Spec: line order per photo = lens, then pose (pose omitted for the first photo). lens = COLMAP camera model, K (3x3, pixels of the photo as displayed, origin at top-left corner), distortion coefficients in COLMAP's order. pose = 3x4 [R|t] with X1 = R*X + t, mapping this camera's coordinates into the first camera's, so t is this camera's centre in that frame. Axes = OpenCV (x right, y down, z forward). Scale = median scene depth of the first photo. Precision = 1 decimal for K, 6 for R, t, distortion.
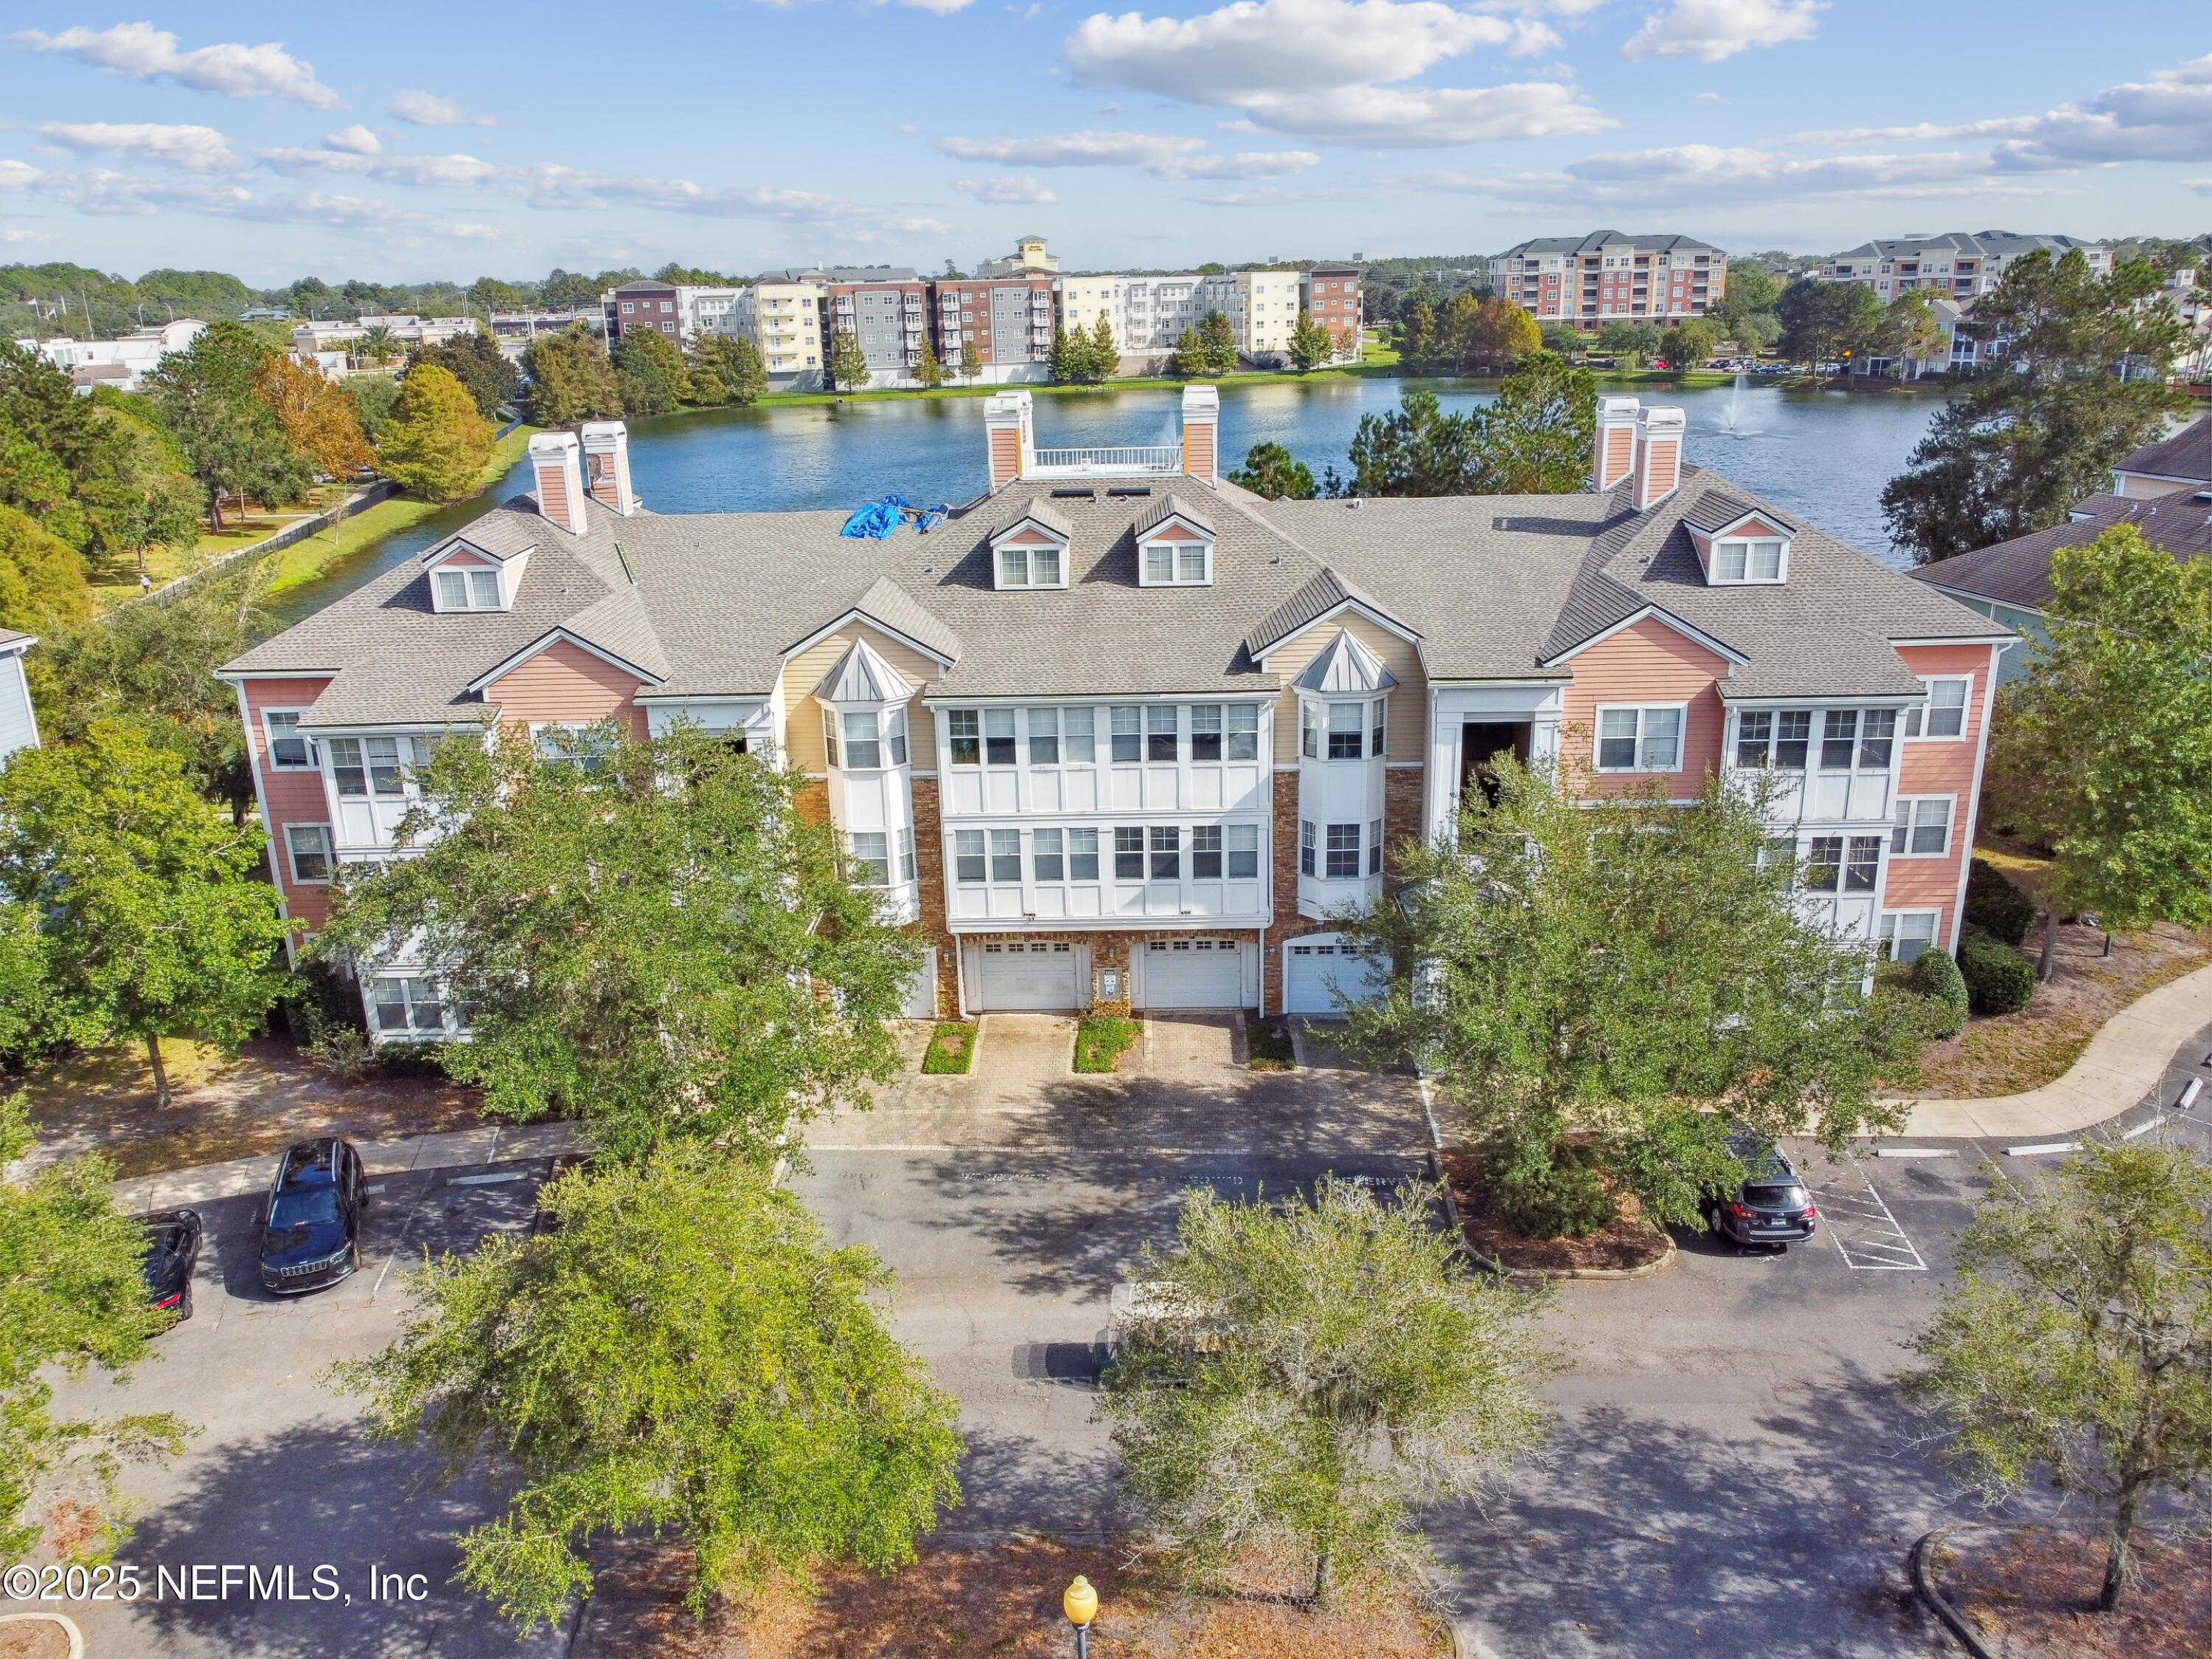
lens RADIAL K [[1657.8, 0, 1106.0], [0, 1657.8, 829.5], [0, 0, 1]] dist [0.004050, -0.010559]
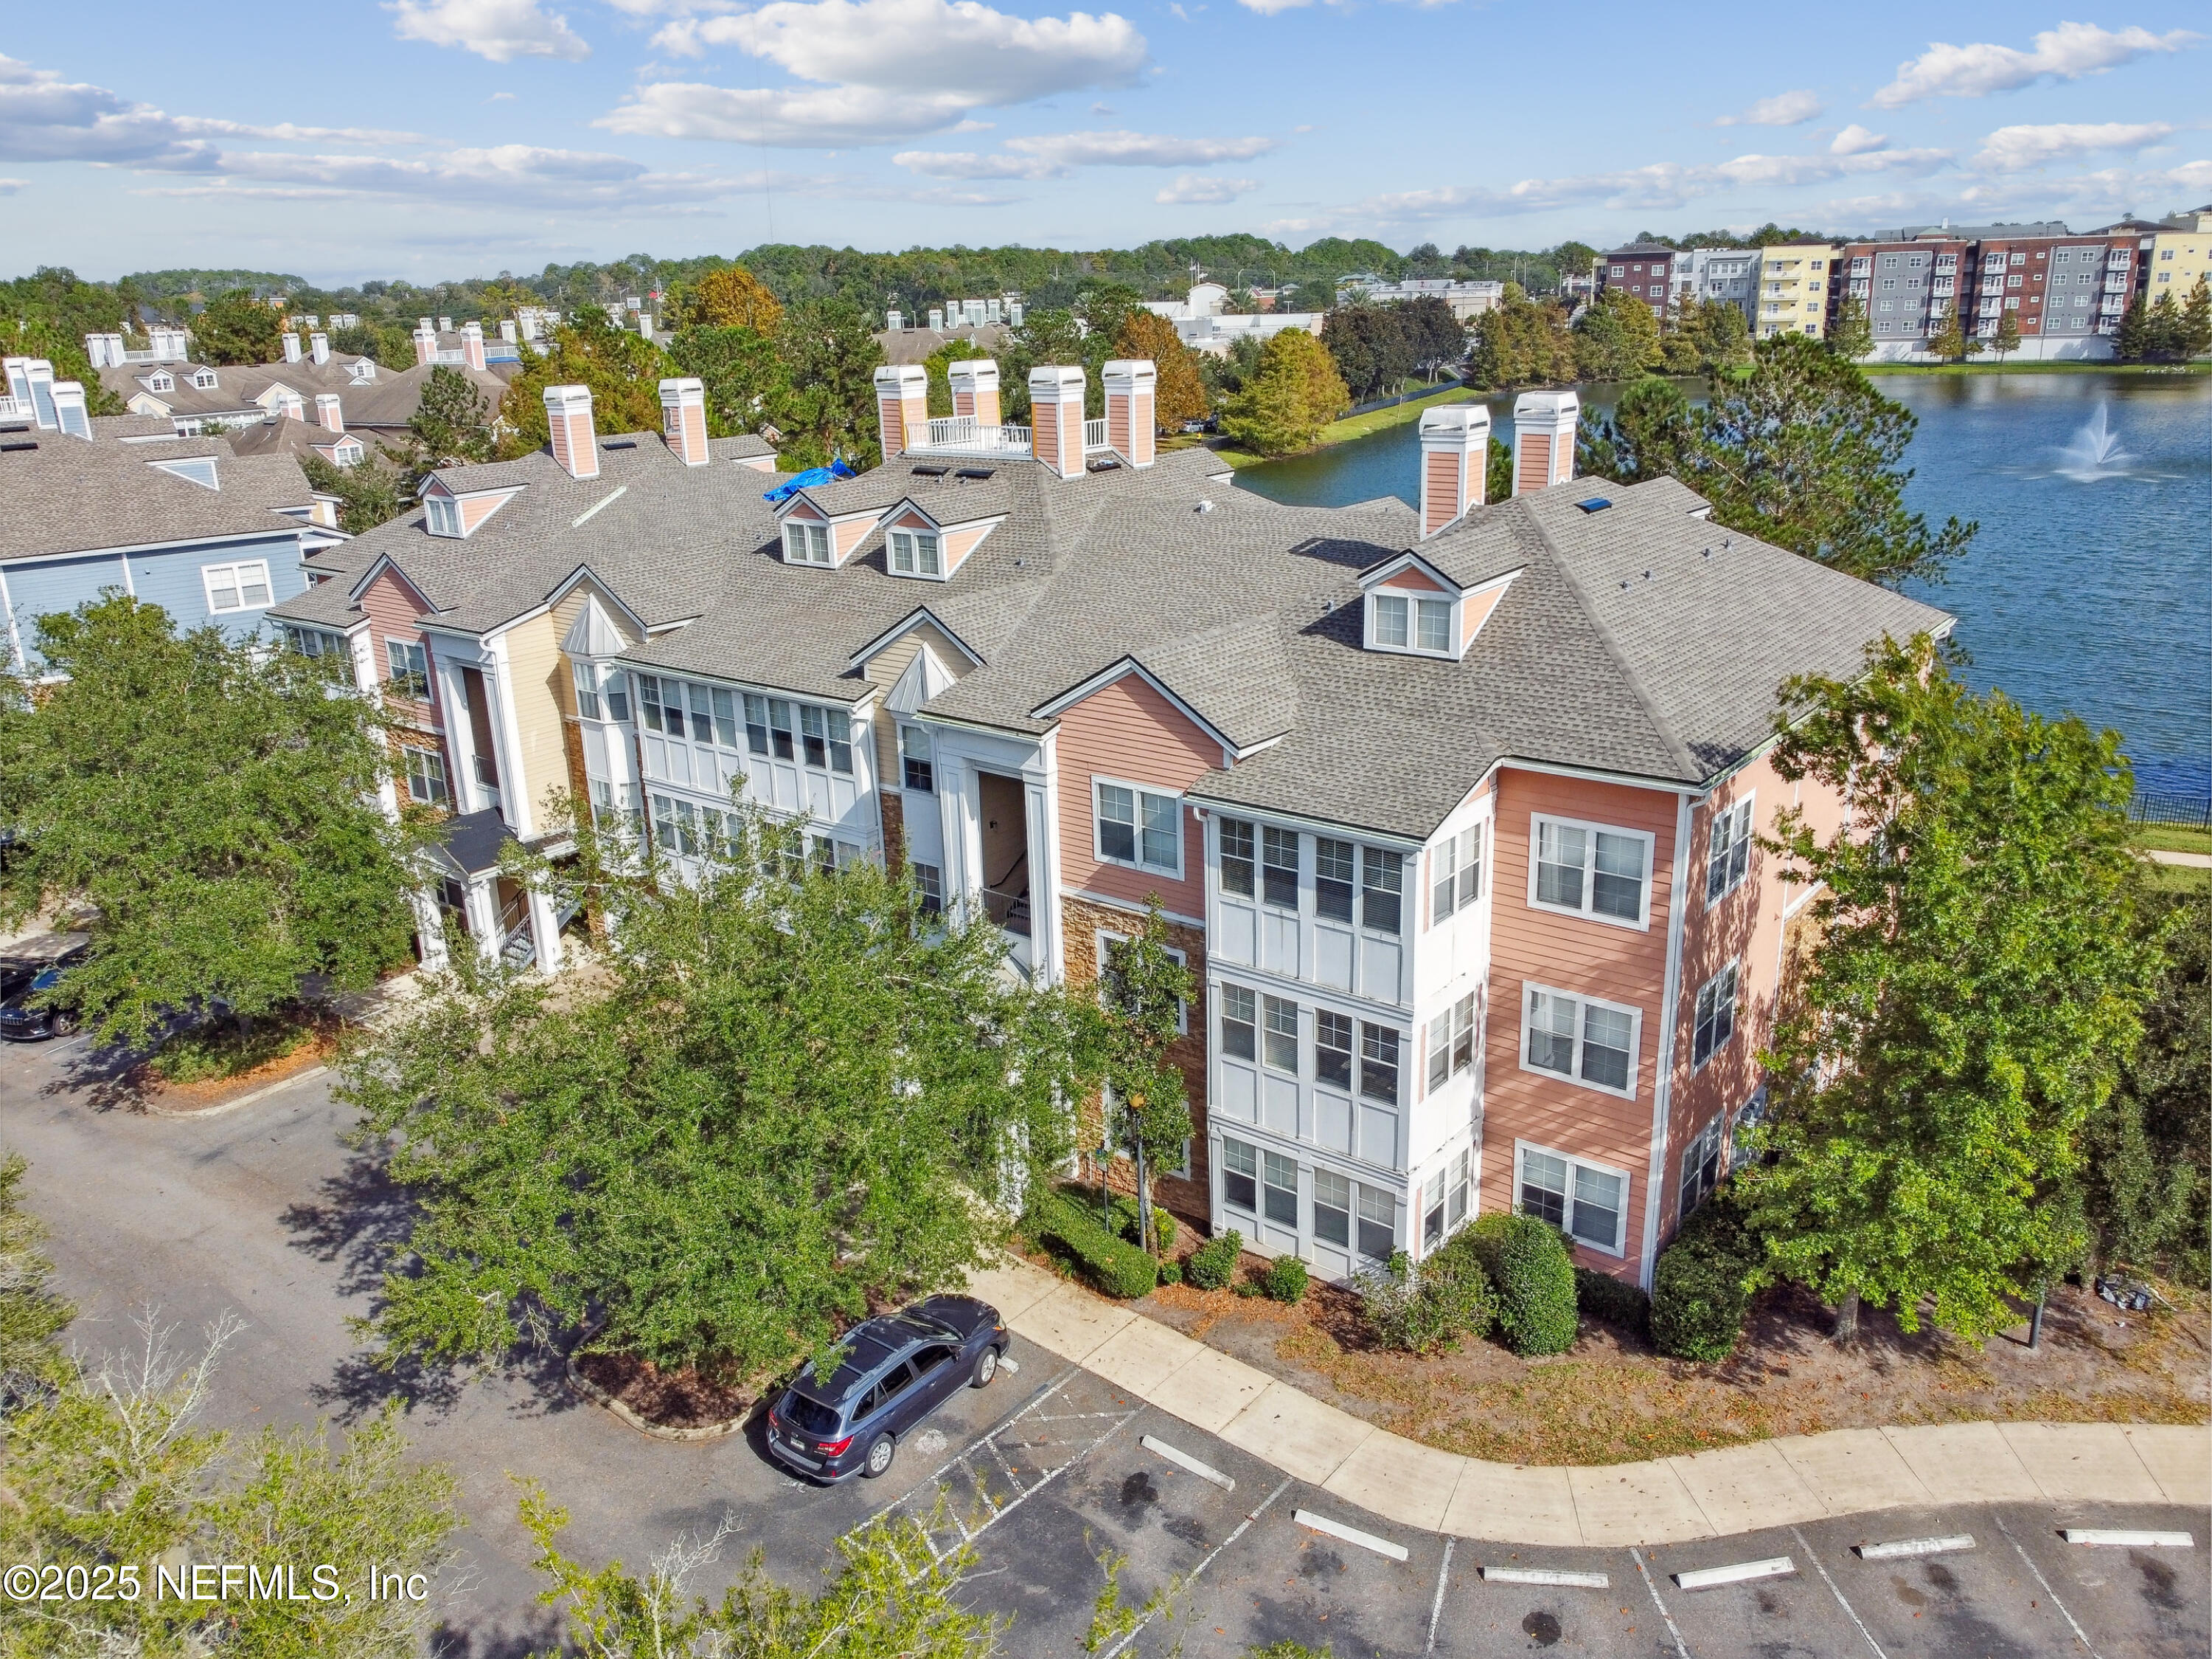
lens RADIAL K [[1657.8, 0, 1106.0], [0, 1657.8, 829.5], [0, 0, 1]] dist [0.004050, -0.010559]
pose [[0.797160, 0.189571, -0.573235, 0.089919], [-0.178222, 0.981006, 0.076582, -0.013173], [0.576864, 0.041115, 0.815805, 0.042641]]
